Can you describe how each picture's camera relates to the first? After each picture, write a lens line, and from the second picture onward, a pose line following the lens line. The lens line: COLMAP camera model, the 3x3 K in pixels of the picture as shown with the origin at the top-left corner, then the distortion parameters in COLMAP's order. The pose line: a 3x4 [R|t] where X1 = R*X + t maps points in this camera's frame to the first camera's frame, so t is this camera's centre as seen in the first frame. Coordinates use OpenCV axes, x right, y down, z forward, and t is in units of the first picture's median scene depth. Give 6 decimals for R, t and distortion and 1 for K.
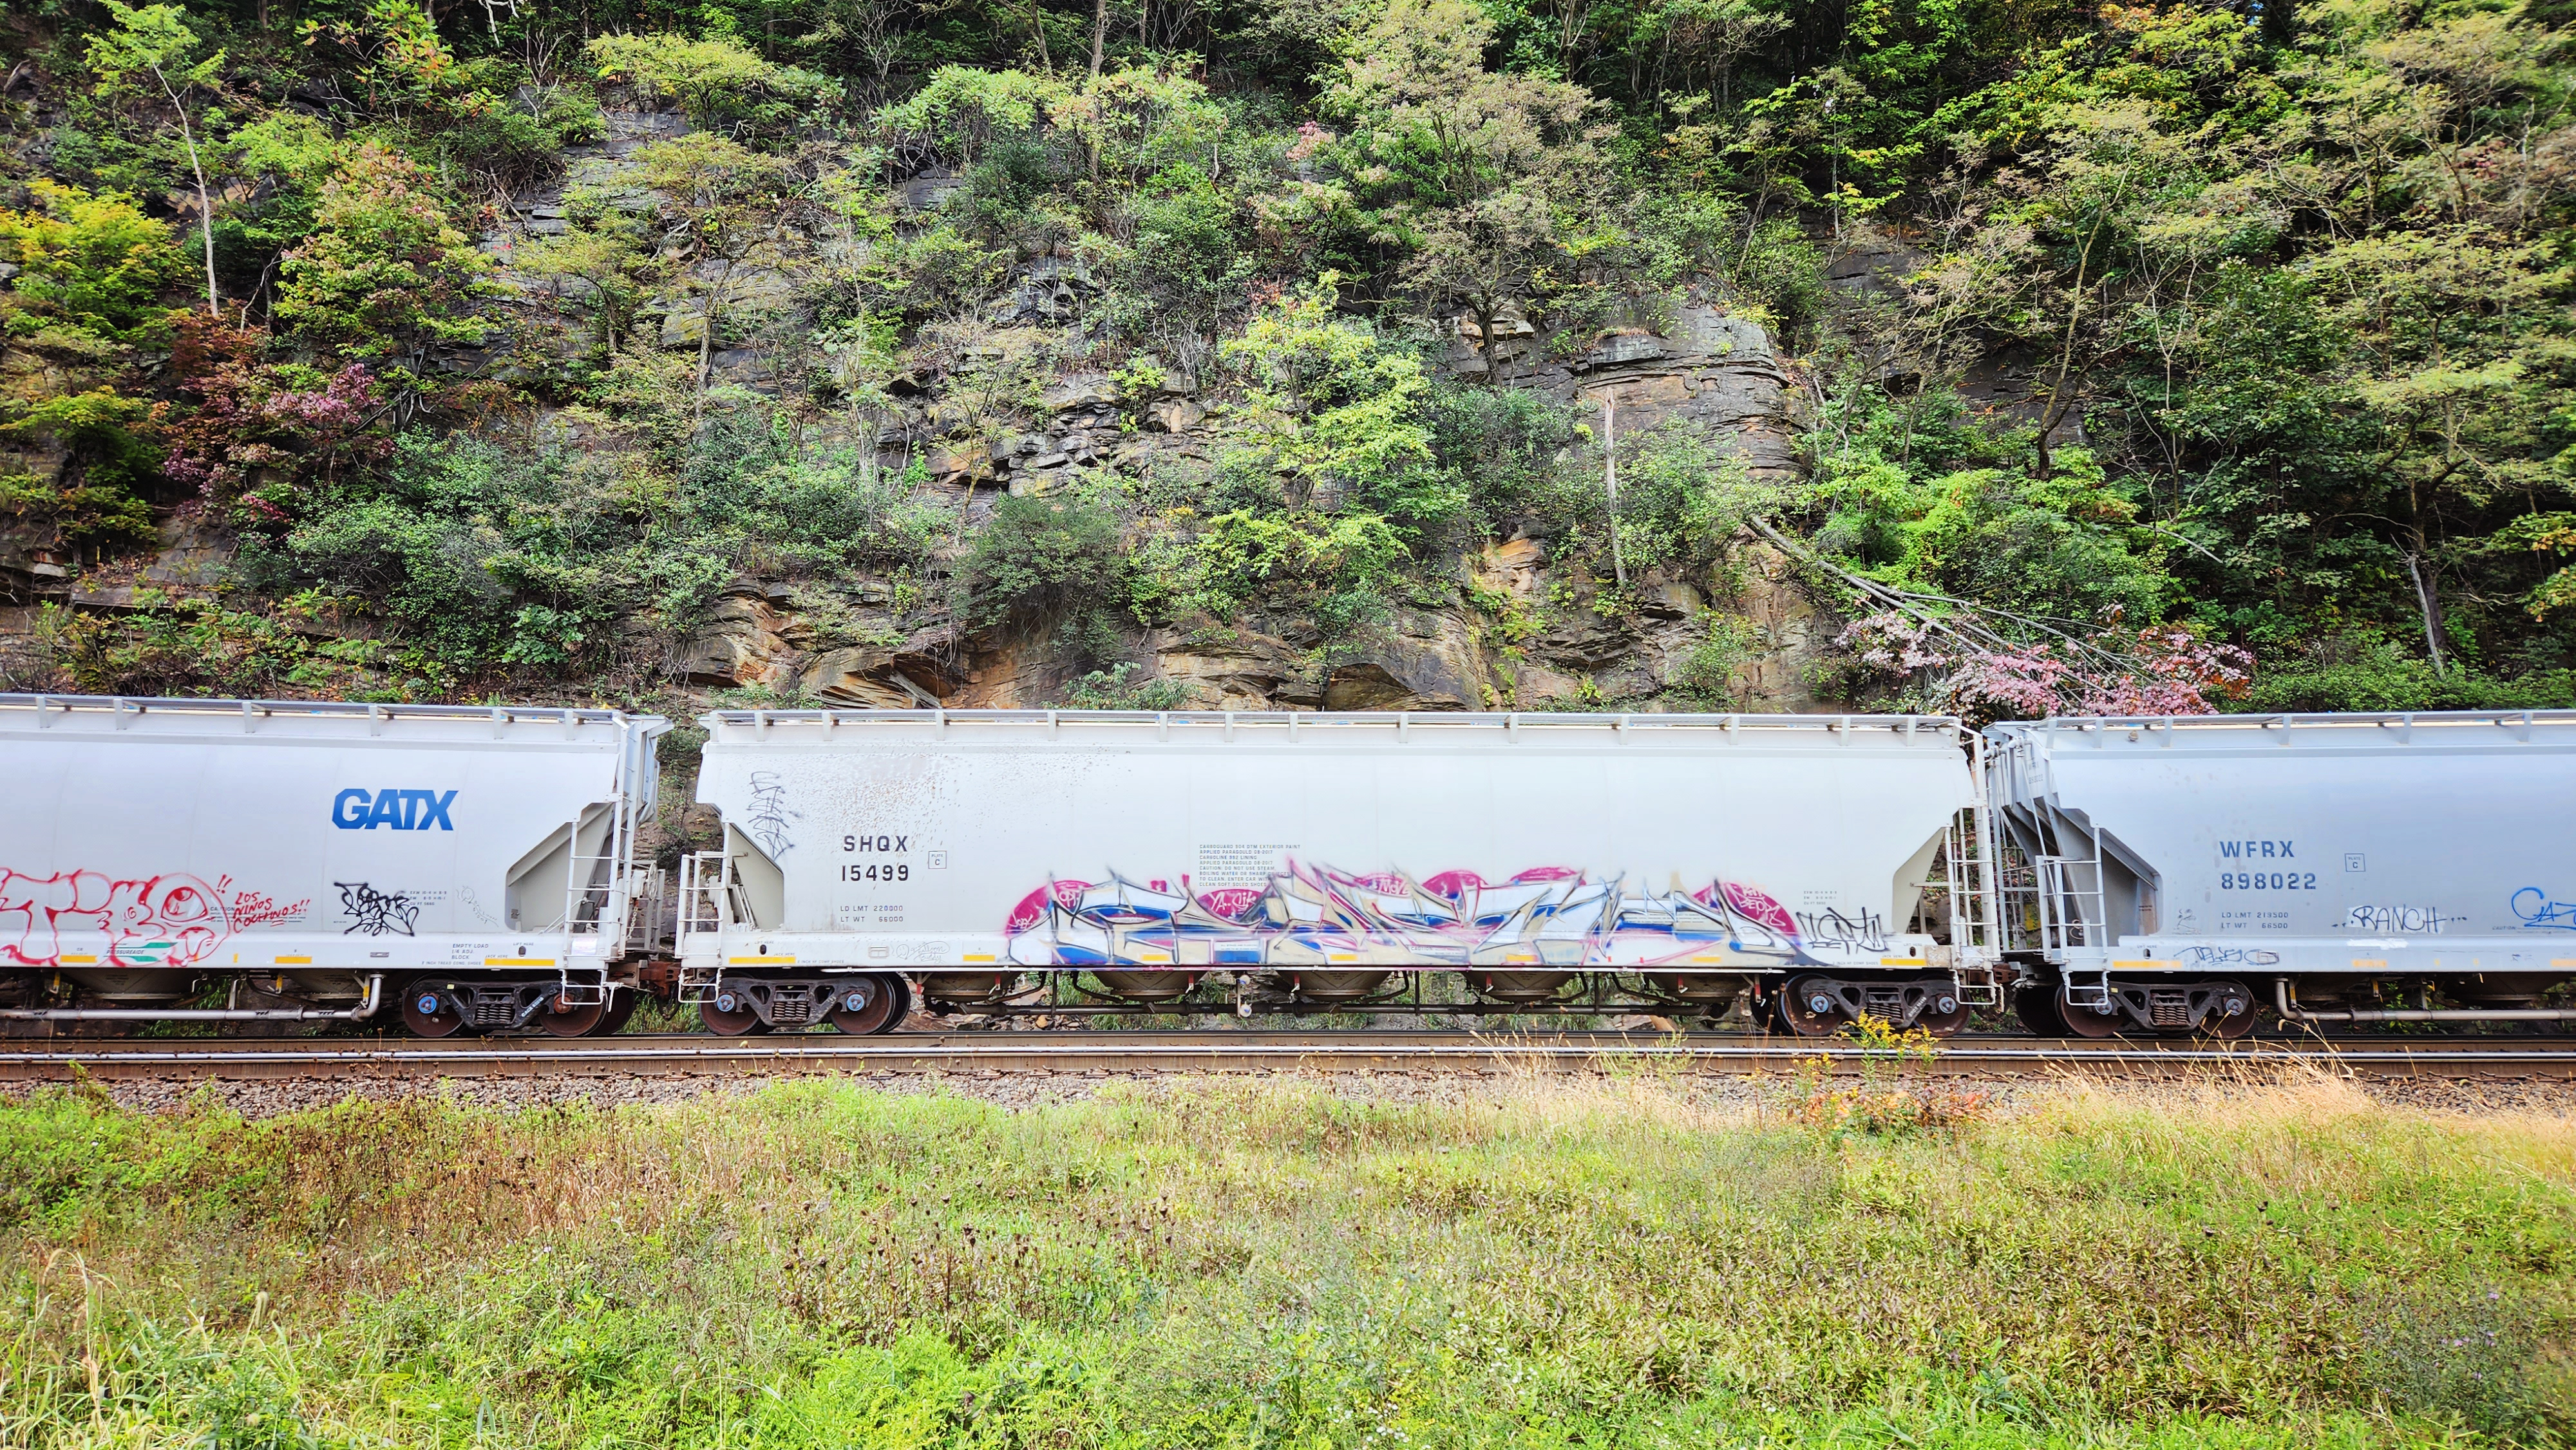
lens RADIAL K [[1742.5, 0, 1240.5], [0, 1742.5, 689.5], [0, 0, 1]] dist [0.101790, -0.097436]
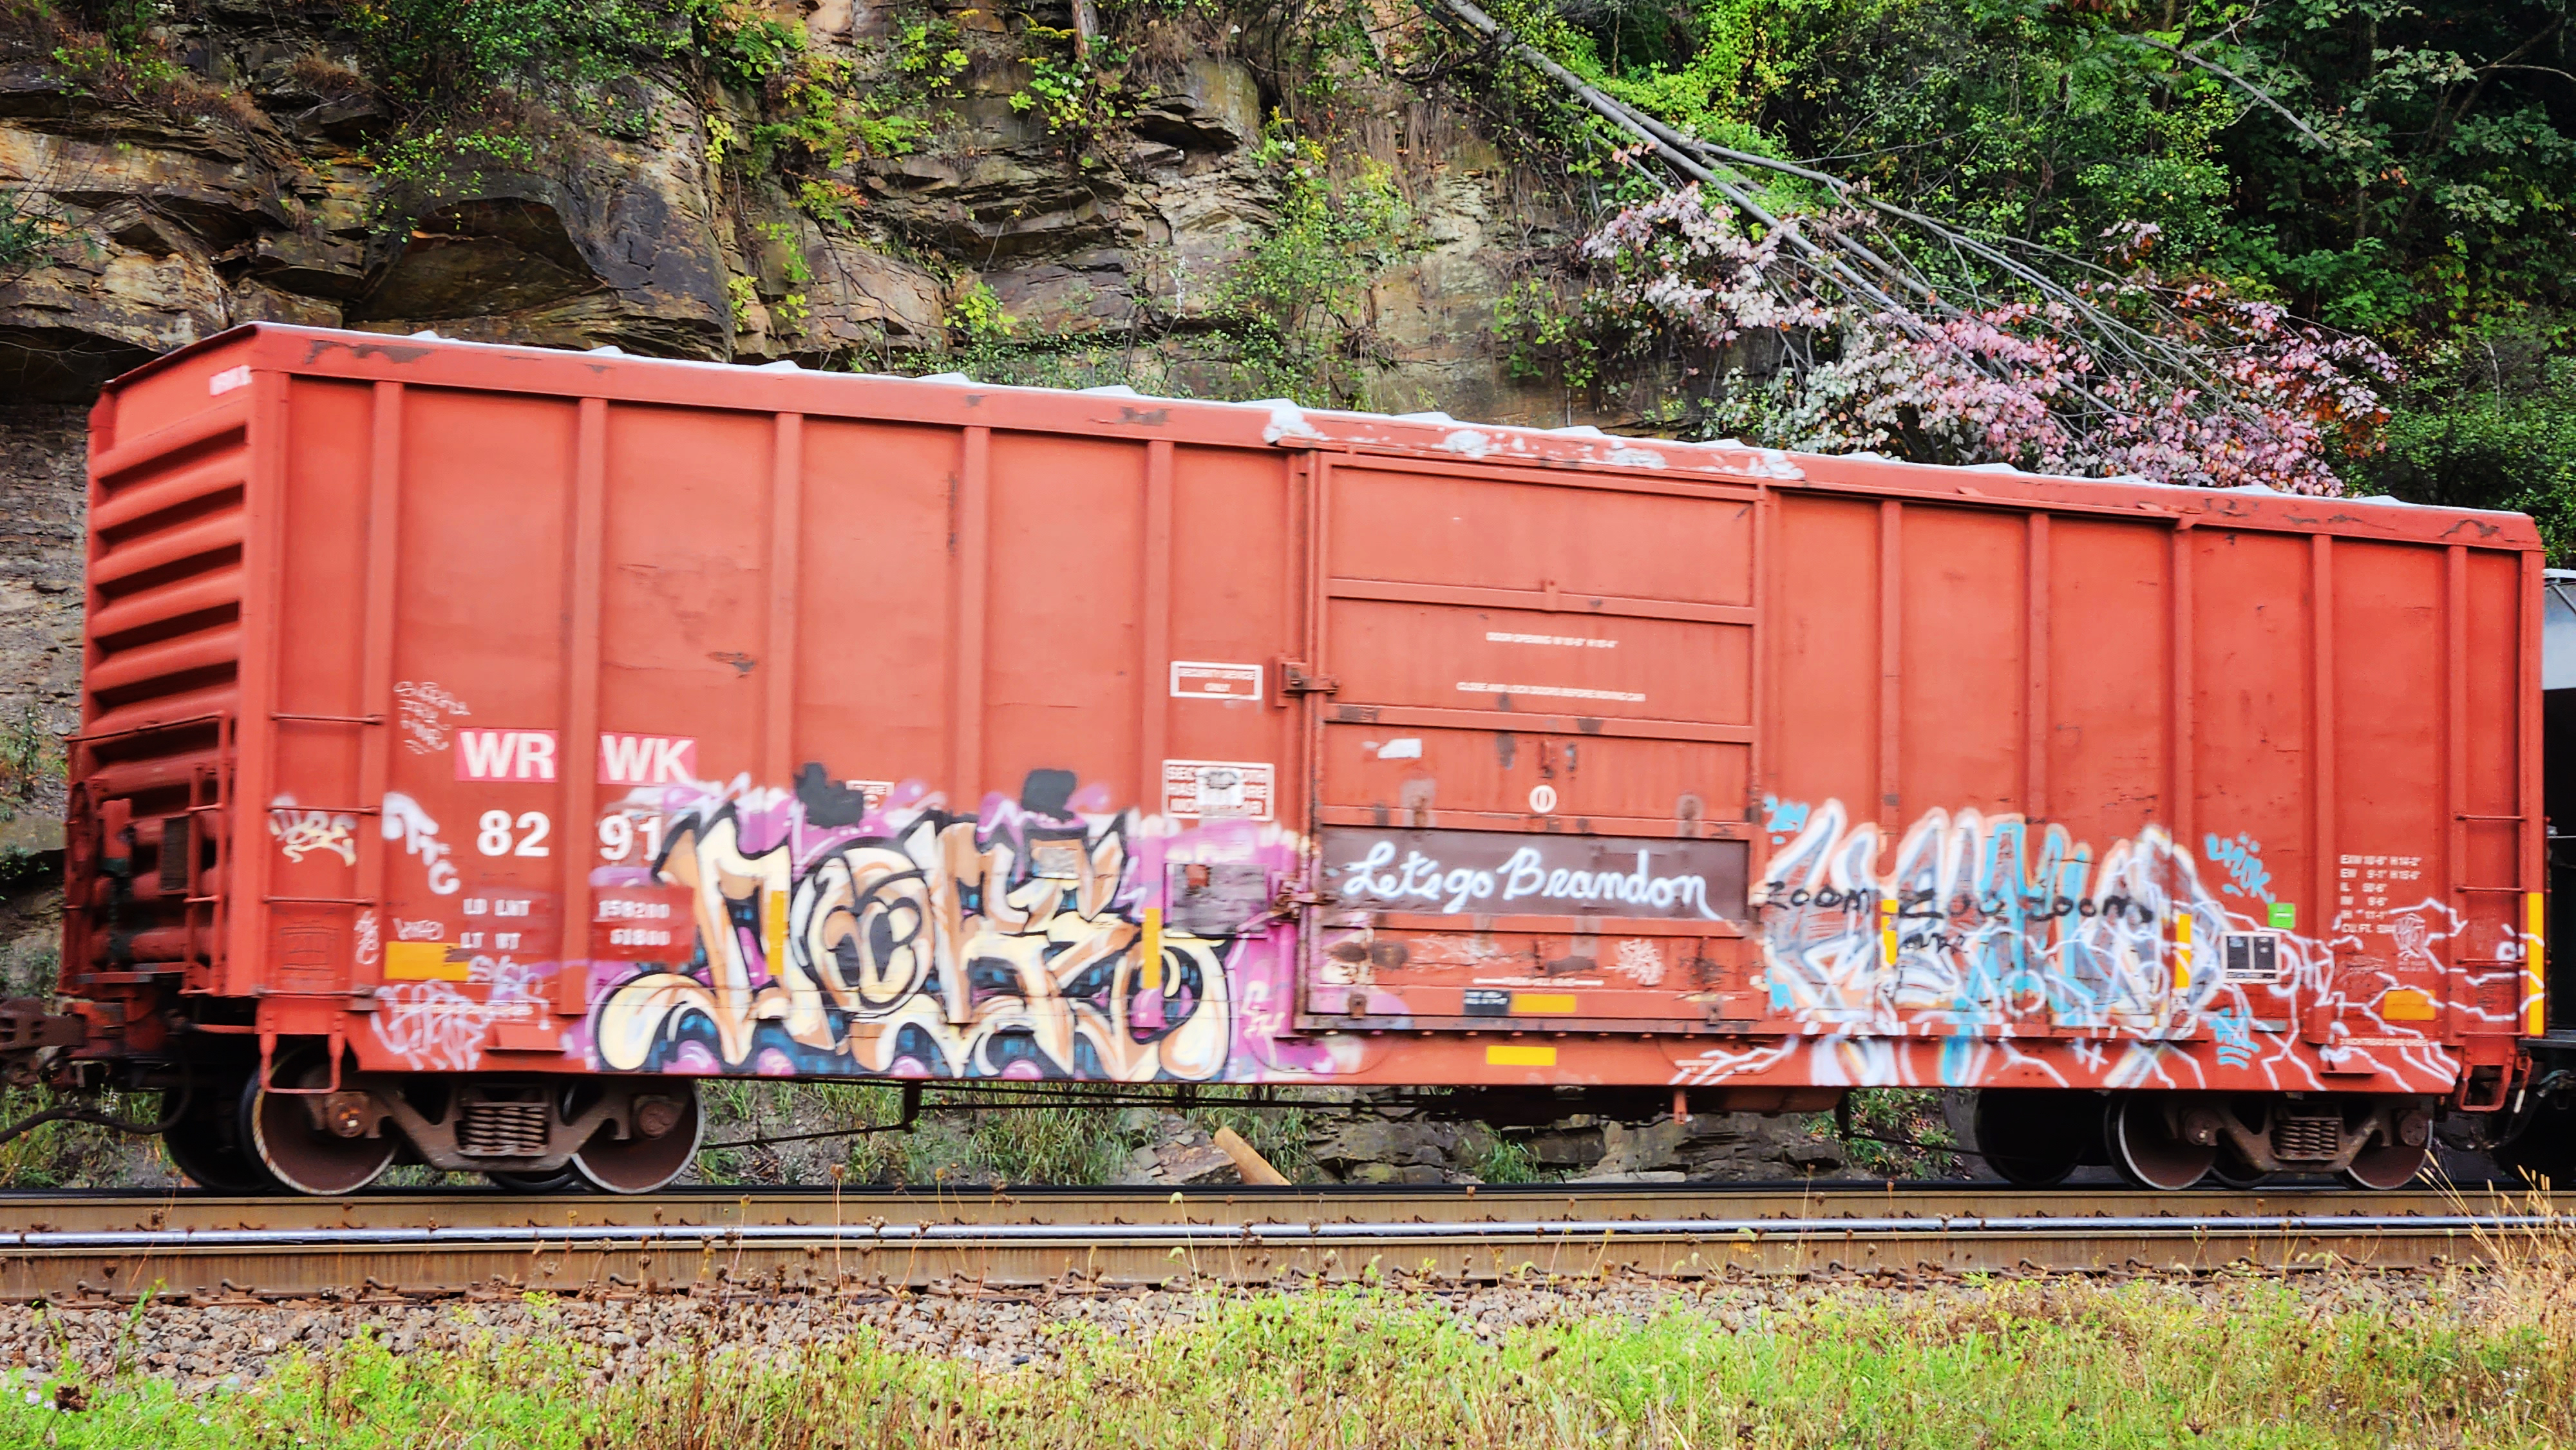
lens RADIAL K [[5209.5, 0, 1220.1], [0, 5209.5, 719.7], [0, 0, 1]] dist [-0.659407, 9.564922]
pose [[0.875267, 0.041452, 0.481861, -0.305454], [-0.089069, 0.993094, 0.076356, -0.002211], [-0.475368, -0.109751, 0.872915, -0.023969]]
